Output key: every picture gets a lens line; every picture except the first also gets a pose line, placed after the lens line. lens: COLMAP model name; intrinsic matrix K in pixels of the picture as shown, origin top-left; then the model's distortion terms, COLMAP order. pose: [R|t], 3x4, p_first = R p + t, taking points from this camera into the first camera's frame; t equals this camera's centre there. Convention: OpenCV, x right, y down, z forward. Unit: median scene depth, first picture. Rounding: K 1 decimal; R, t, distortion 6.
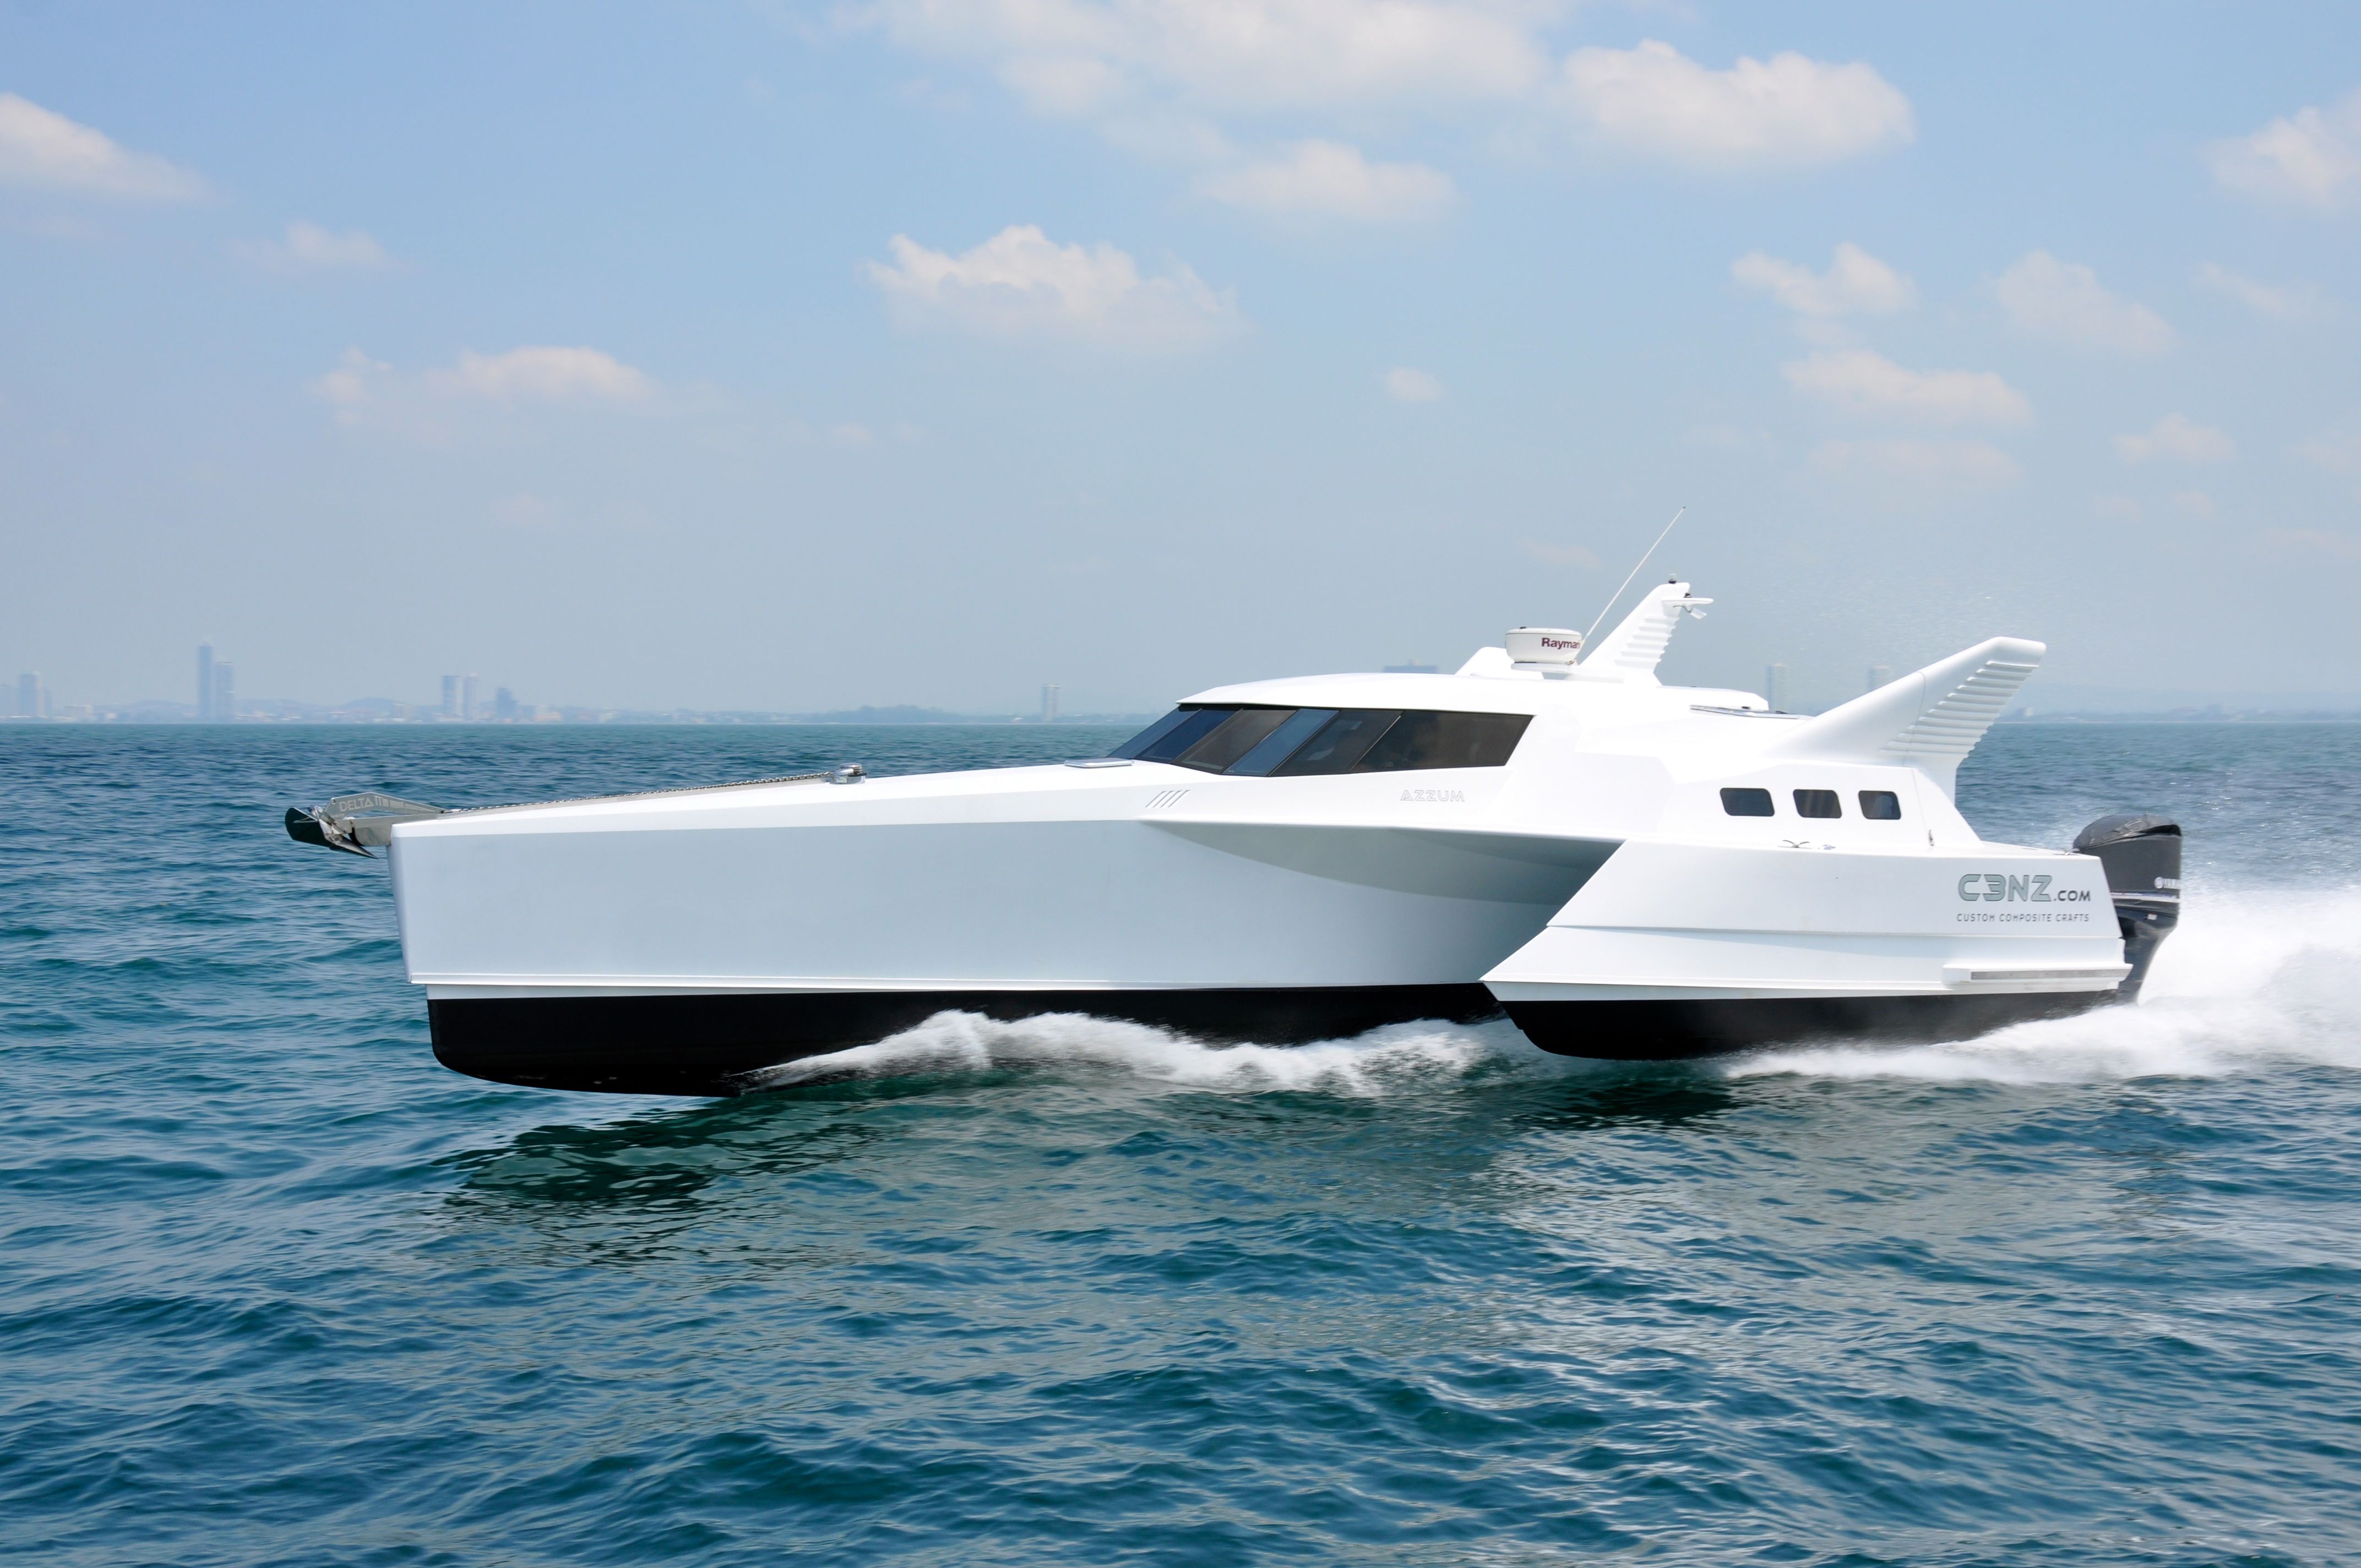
lens RADIAL K [[3719.6, 0, 1180.8], [0, 3719.6, 783.7], [0, 0, 1]] dist [0.171949, 0.000000]
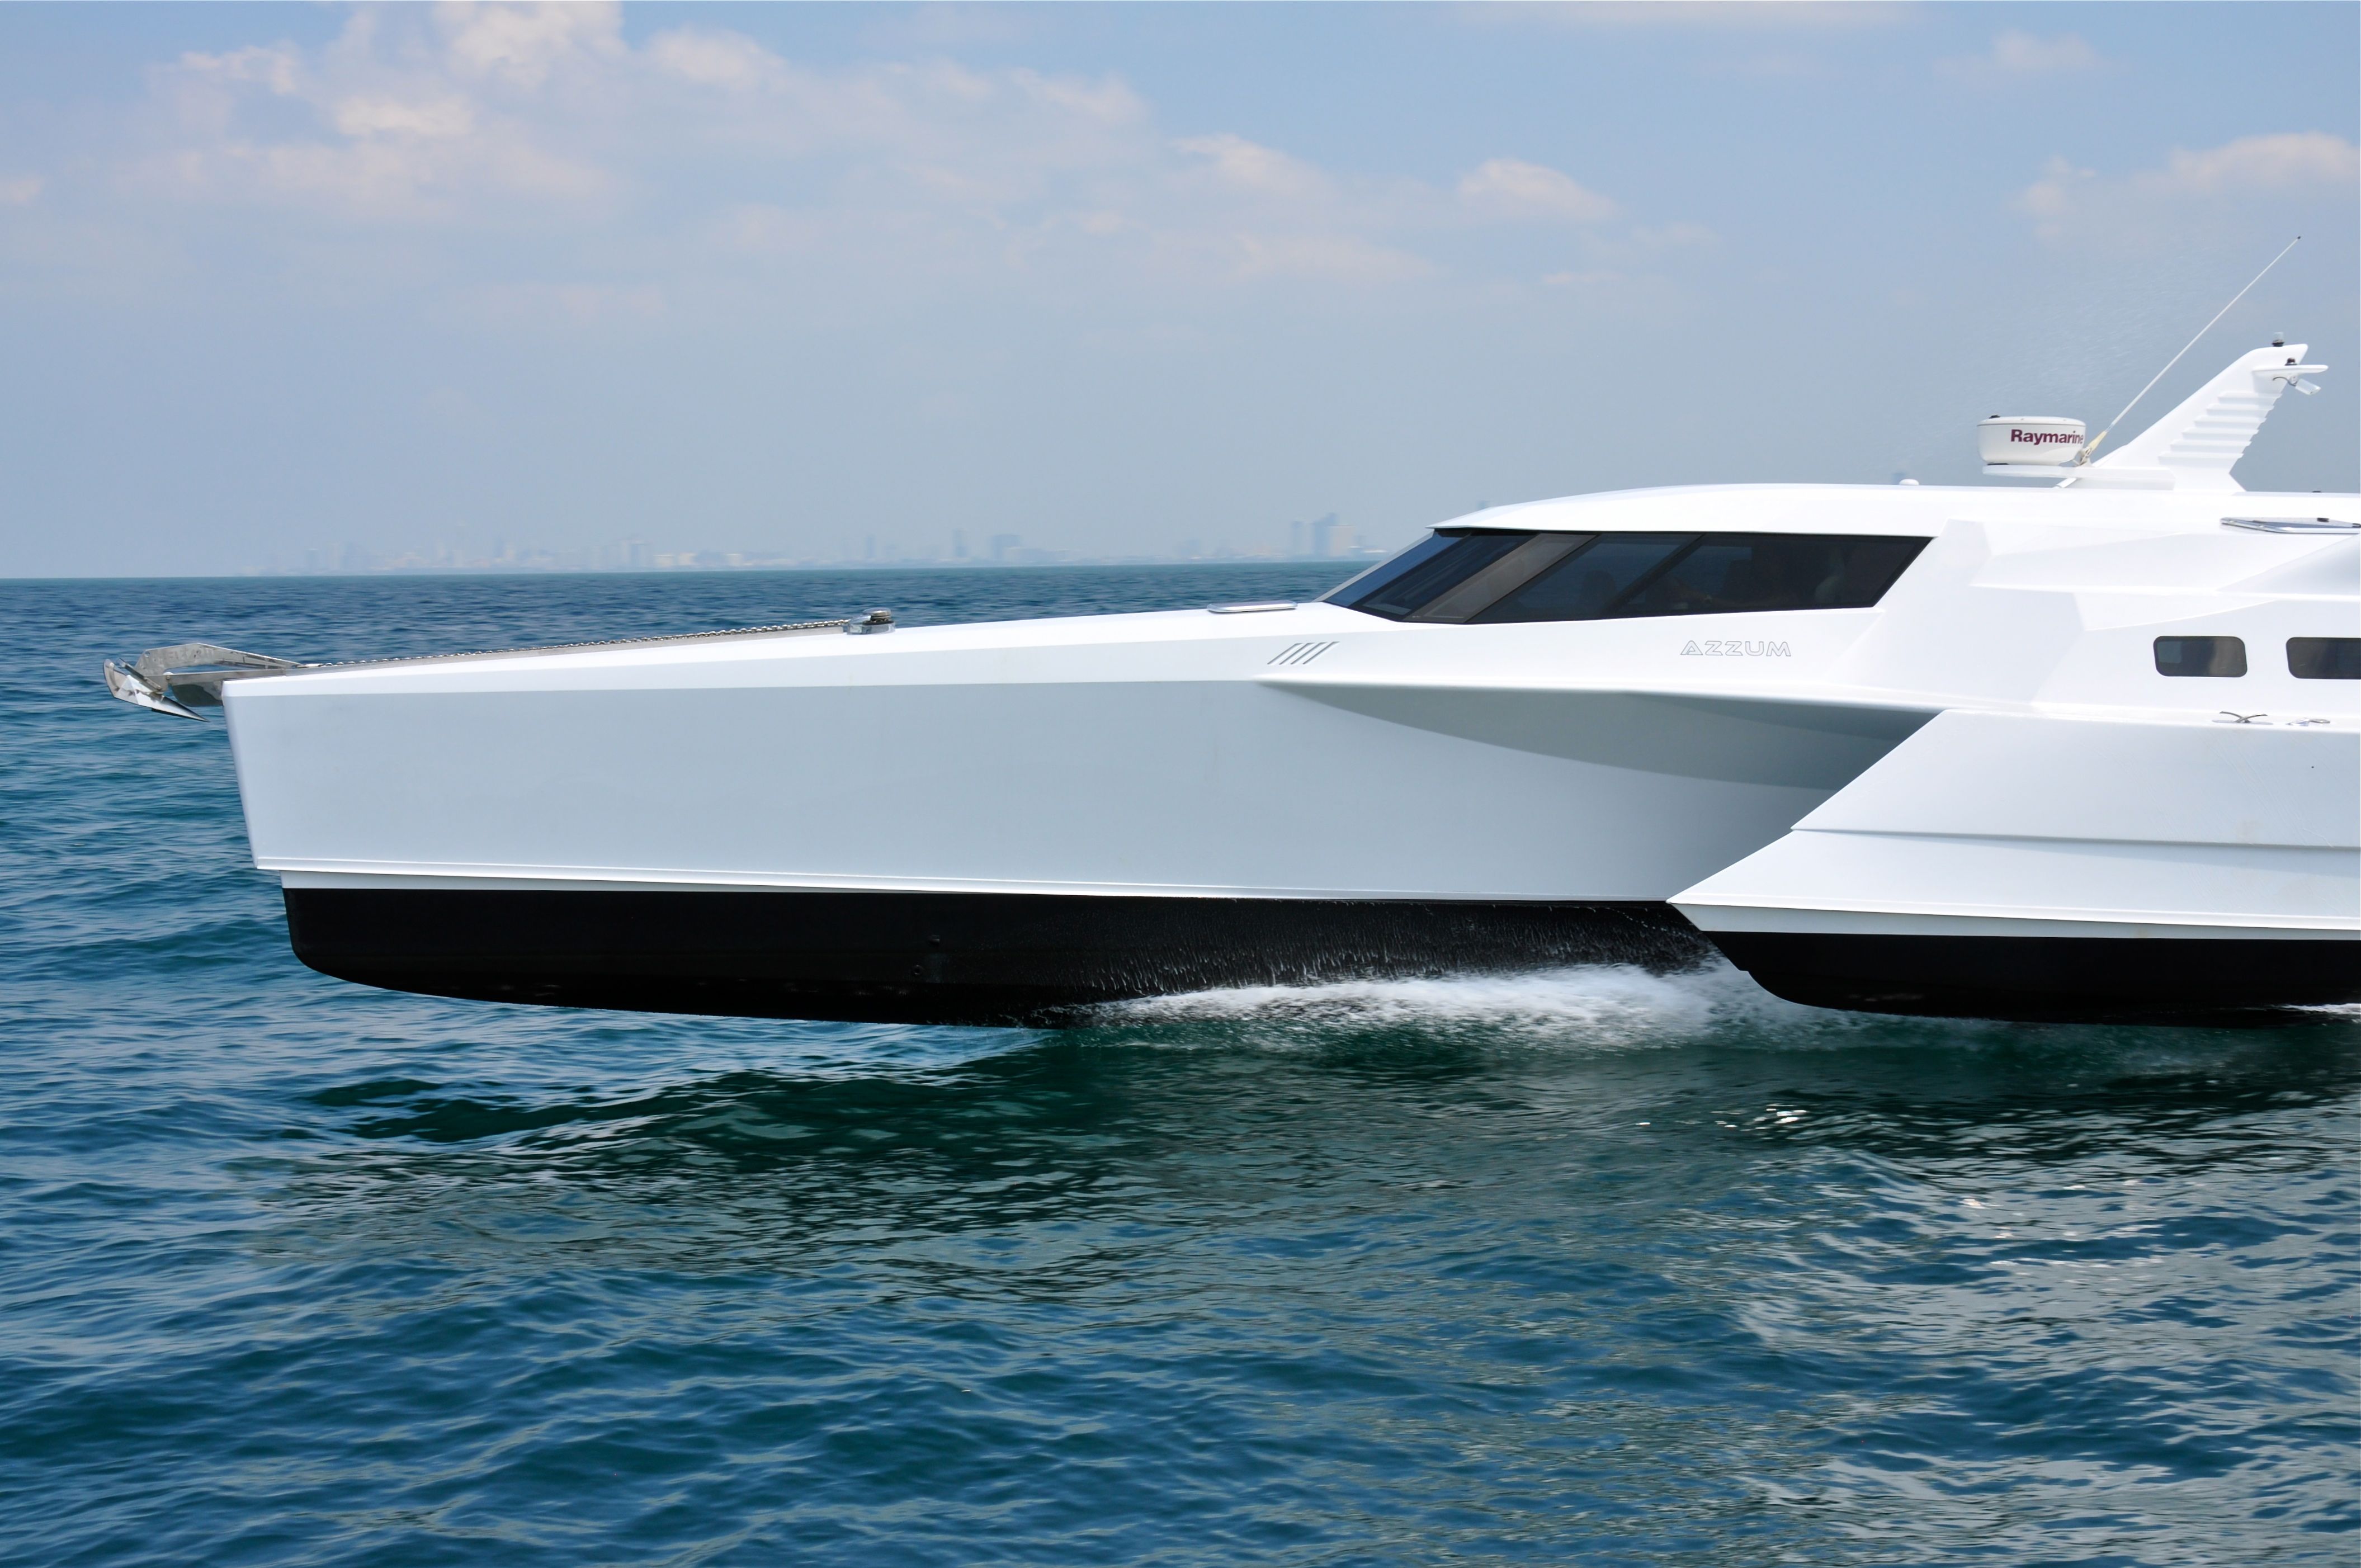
lens RADIAL K [[3719.7, 0, 1180.7], [0, 3719.7, 779.7], [0, 0, 1]] dist [0.171949, 0.000000]
pose [[0.879802, 0.019658, -0.474934, 0.326401], [0.001937, 0.998988, 0.044938, -0.004299], [0.475336, -0.040456, 0.878873, 0.292823]]
